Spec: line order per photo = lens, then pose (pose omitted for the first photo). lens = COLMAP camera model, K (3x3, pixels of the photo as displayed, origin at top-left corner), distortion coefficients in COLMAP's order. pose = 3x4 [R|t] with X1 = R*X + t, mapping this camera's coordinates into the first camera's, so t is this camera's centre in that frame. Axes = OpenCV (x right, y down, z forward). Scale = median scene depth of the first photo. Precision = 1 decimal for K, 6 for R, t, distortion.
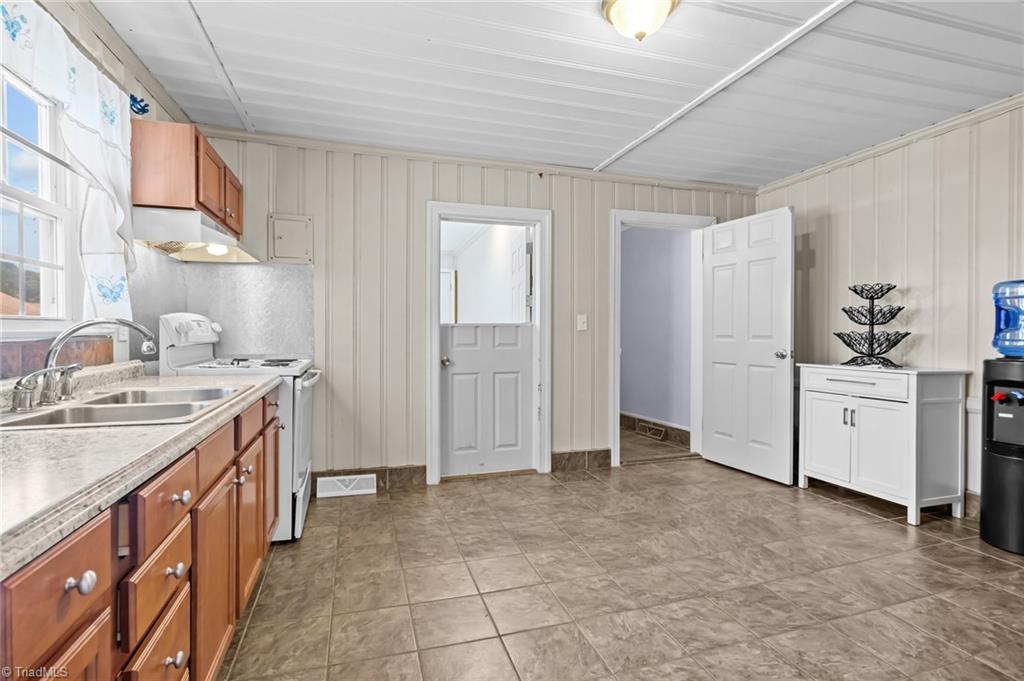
lens RADIAL K [[494.1, 0, 505.0], [0, 494.1, 333.2], [0, 0, 1]] dist [-0.014180, 0.016585]
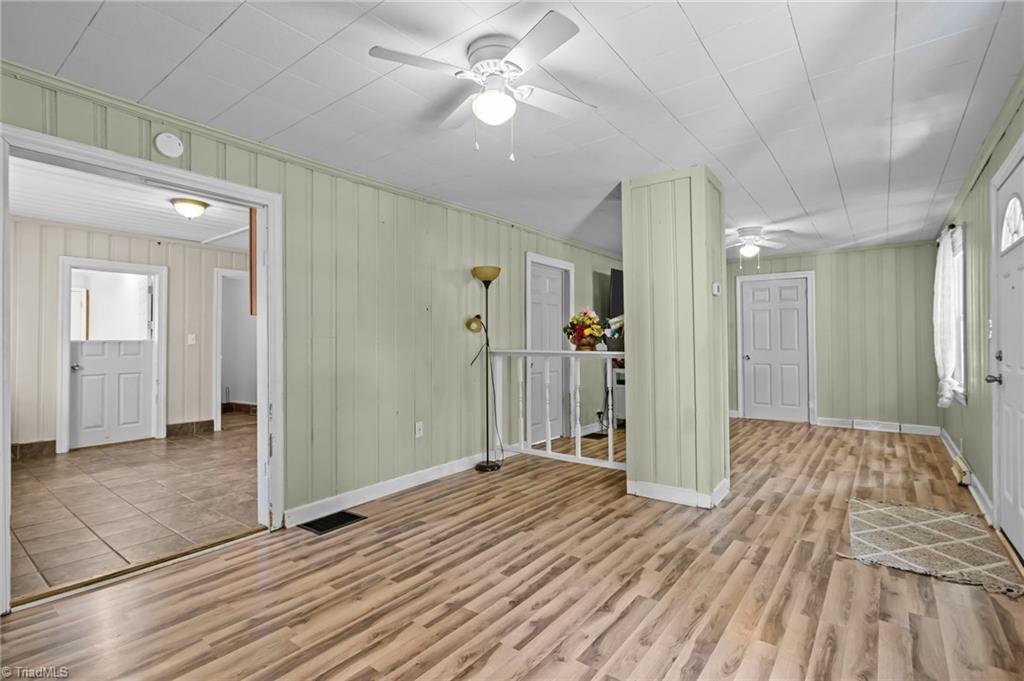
lens RADIAL K [[494.1, 0, 505.0], [0, 494.1, 333.2], [0, 0, 1]] dist [-0.014180, 0.016585]
pose [[0.827684, 0.003779, 0.561182, 0.111563], [0.012941, 0.999583, -0.025817, 0.012766], [-0.561046, 0.028631, 0.827289, -0.918488]]
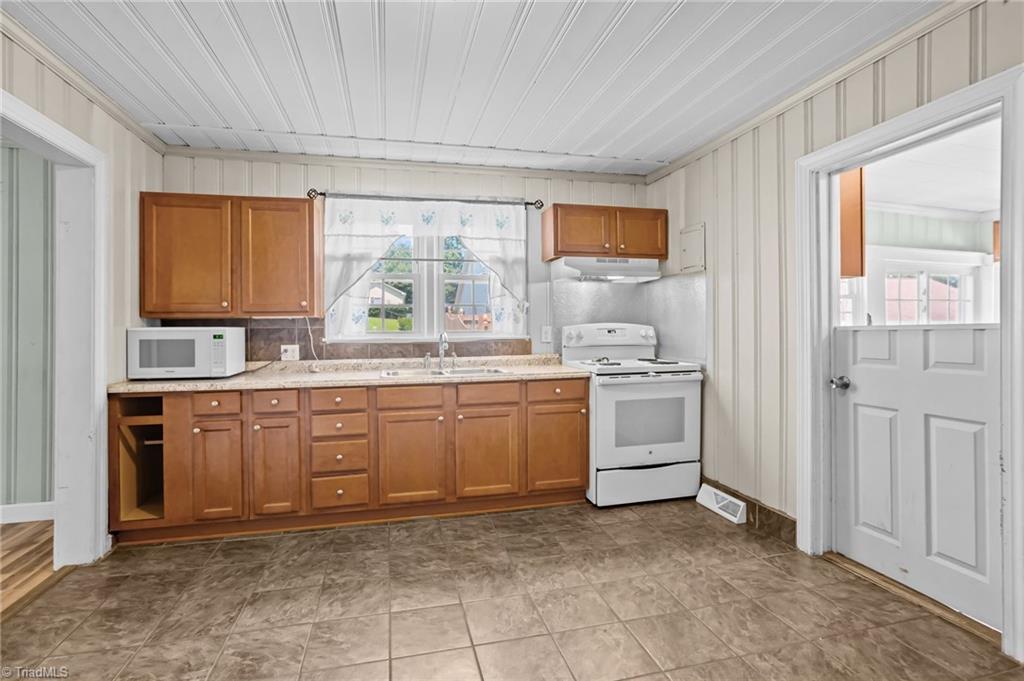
lens RADIAL K [[494.1, 0, 505.0], [0, 494.1, 333.2], [0, 0, 1]] dist [-0.014180, 0.016585]
pose [[-0.067888, 0.003182, -0.997688, 0.596555], [0.003599, 0.999989, 0.002944, -0.014124], [0.997686, -0.003391, -0.067899, 0.617920]]
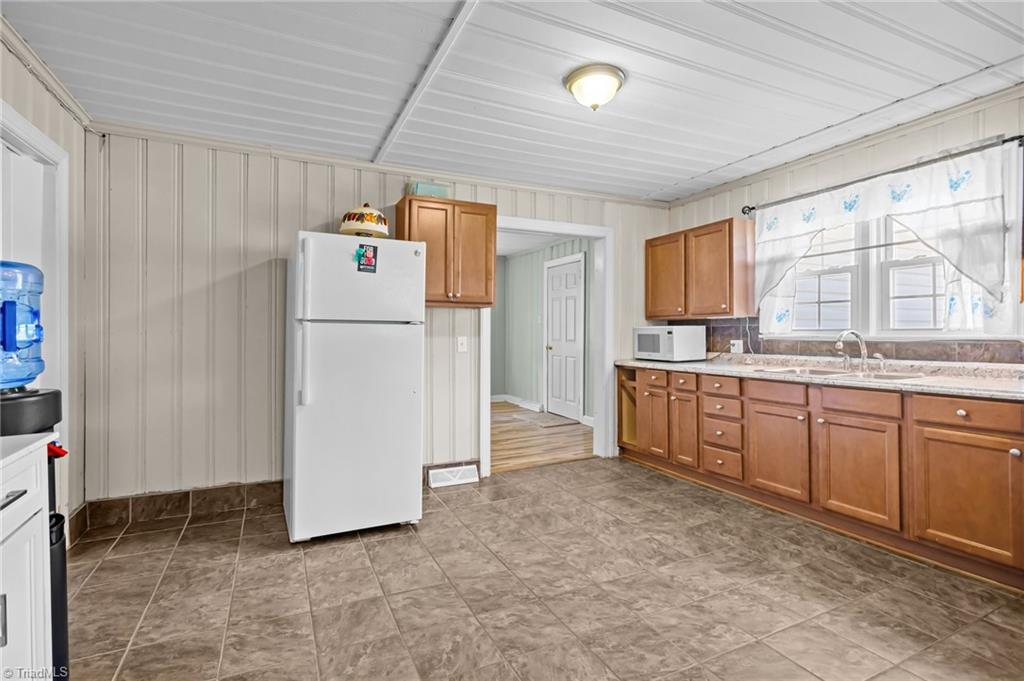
lens RADIAL K [[494.1, 0, 505.0], [0, 494.1, 333.2], [0, 0, 1]] dist [-0.014180, 0.016585]
pose [[-0.989348, 0.003846, -0.145520, 0.370687], [0.002792, 0.999968, 0.007449, -0.015998], [0.145544, 0.006963, -0.989327, 1.194417]]
